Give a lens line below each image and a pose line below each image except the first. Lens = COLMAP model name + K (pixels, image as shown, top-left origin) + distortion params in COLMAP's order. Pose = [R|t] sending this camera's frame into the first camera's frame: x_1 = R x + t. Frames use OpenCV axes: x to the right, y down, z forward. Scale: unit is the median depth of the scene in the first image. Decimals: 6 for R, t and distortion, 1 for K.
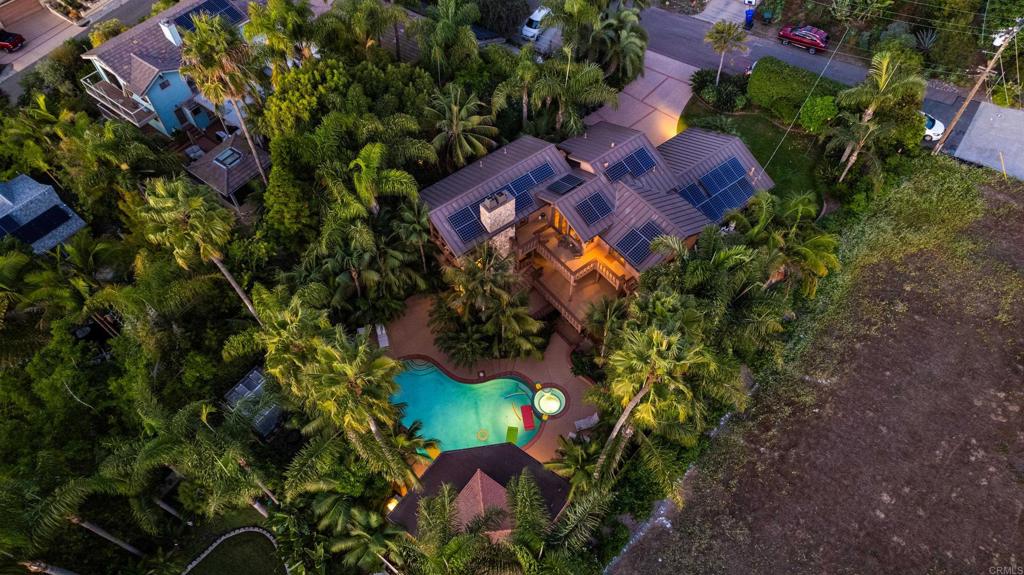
lens RADIAL K [[658.7, 0, 512.0], [0, 658.7, 287.5], [0, 0, 1]] dist [-0.076627, 0.074243]
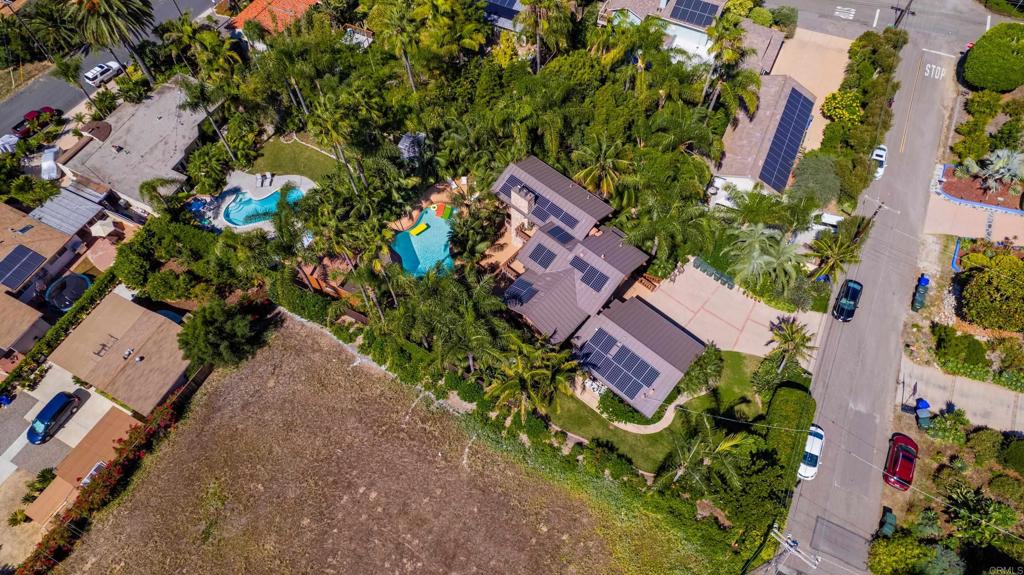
lens RADIAL K [[658.7, 0, 512.0], [0, 658.7, 287.5], [0, 0, 1]] dist [-0.076627, 0.074243]
pose [[0.171934, 0.843382, -0.509064, 0.842227], [-0.811319, 0.414333, 0.412419, -0.589572], [0.558748, 0.342104, 0.755490, -0.039154]]
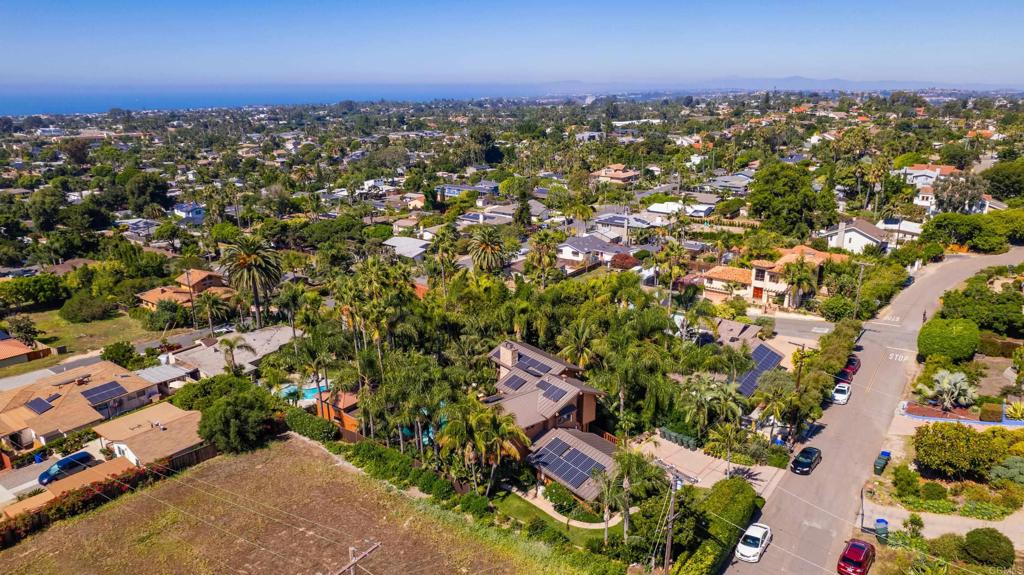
lens RADIAL K [[658.7, 0, 512.0], [0, 658.7, 287.5], [0, 0, 1]] dist [-0.076627, 0.074243]
pose [[0.005014, 0.301611, -0.953418, 1.545068], [-0.826855, 0.537459, 0.165675, -0.491541], [0.562393, 0.787508, 0.252083, 0.404444]]
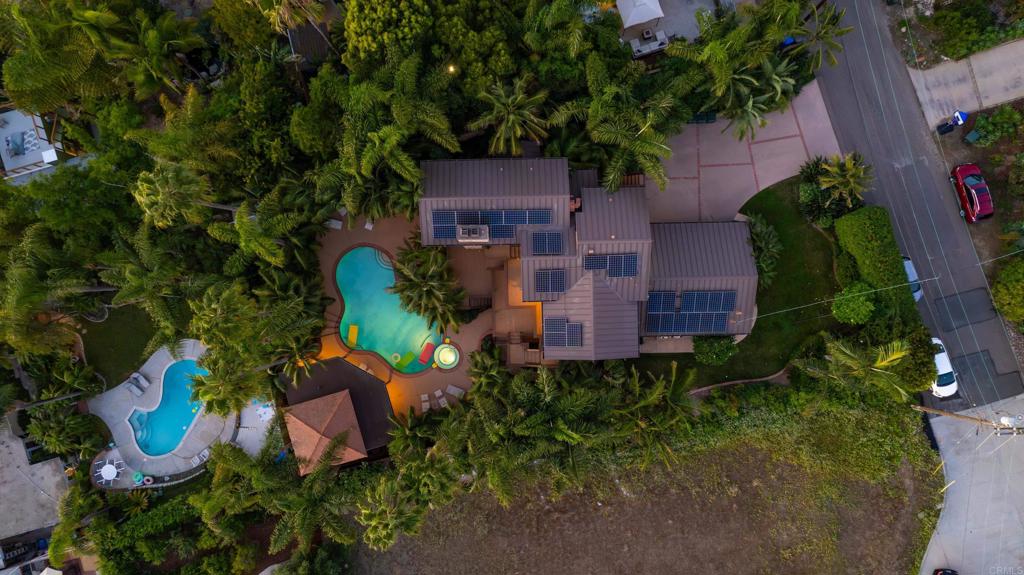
lens RADIAL K [[643.5, 0, 512.0], [0, 643.5, 287.5], [0, 0, 1]] dist [-0.070957, 0.065875]
pose [[0.795342, 0.606119, -0.007095, 0.087001], [-0.500964, 0.663859, 0.555271, -0.649075], [0.341271, -0.438076, 0.831639, 0.100650]]
